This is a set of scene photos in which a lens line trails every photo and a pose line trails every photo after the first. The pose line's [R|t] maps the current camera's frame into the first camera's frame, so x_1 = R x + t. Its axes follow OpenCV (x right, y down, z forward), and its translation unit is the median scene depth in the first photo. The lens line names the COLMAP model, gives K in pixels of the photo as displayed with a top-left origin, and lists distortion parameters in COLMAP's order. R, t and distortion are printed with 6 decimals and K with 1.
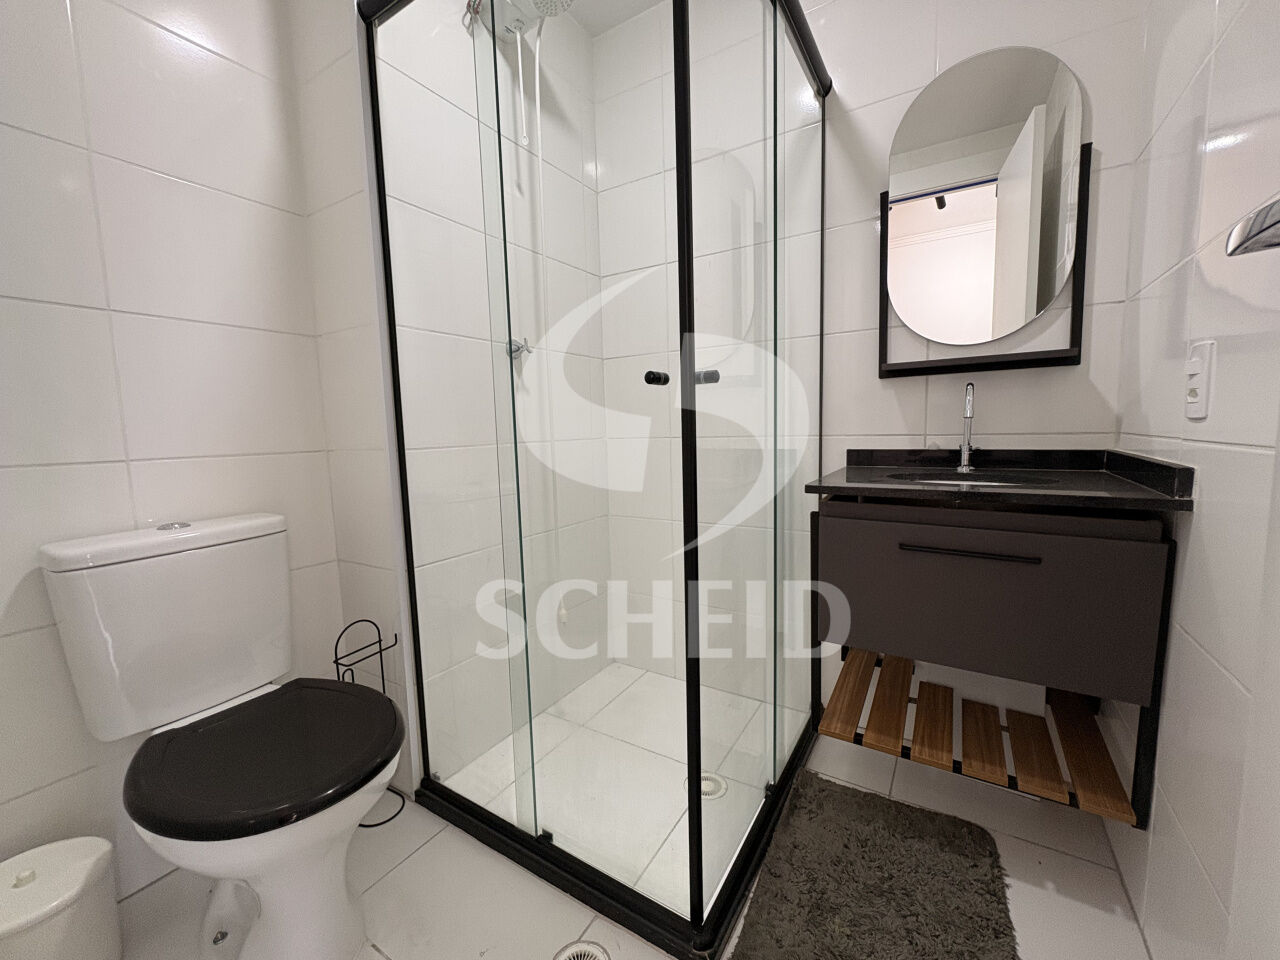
lens RADIAL K [[512.3, 0, 641.7], [0, 512.3, 478.1], [0, 0, 1]] dist [0.002747, -0.000954]
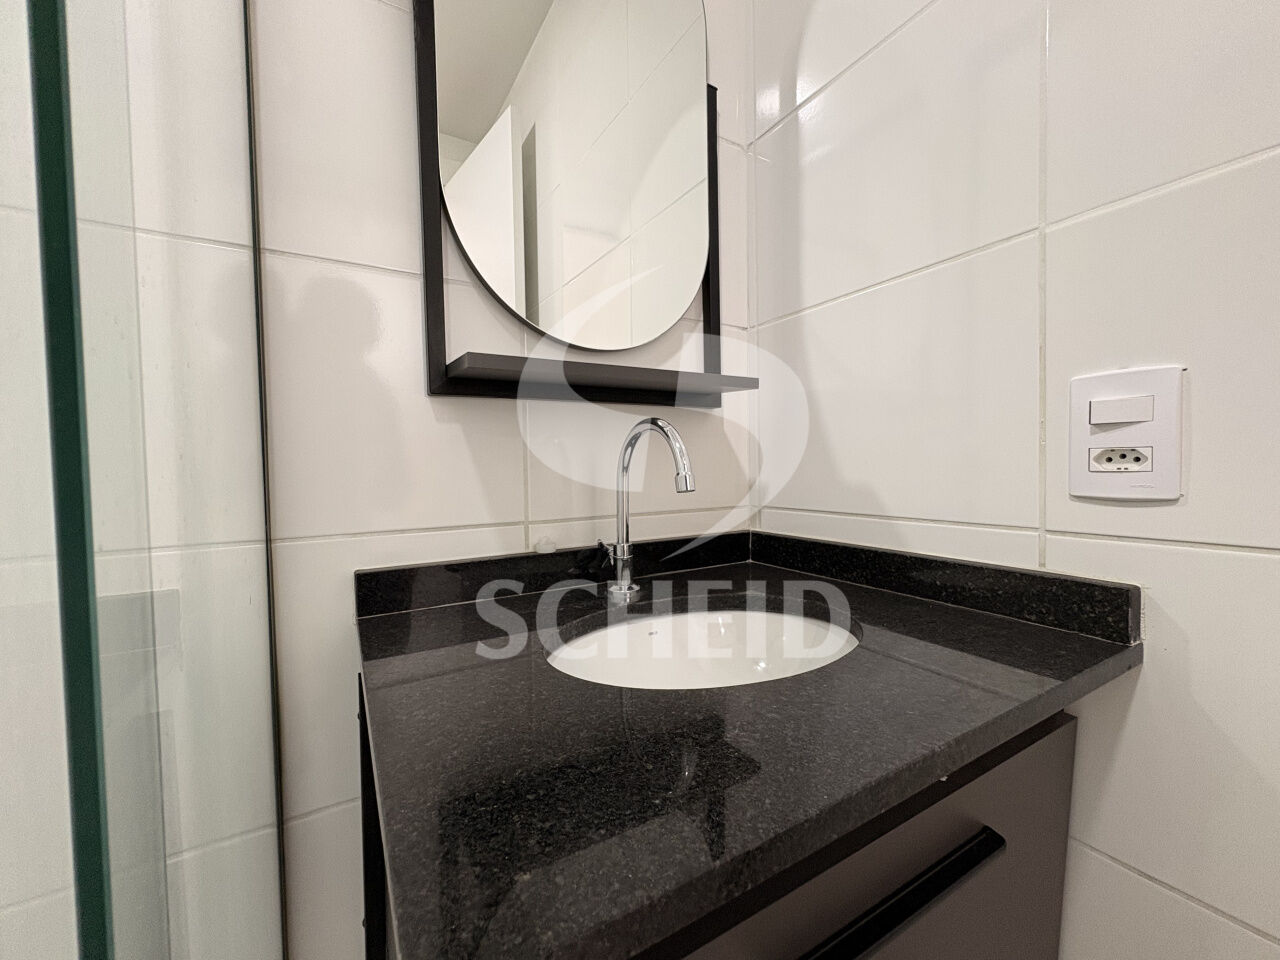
lens RADIAL K [[512.3, 0, 643.1], [0, 512.3, 483.0], [0, 0, 1]] dist [0.002747, -0.000954]
pose [[0.453366, -0.011242, 0.891253, 0.173714], [0.097143, 0.994587, -0.036870, -0.093099], [-0.886015, 0.103294, 0.452004, 0.680515]]
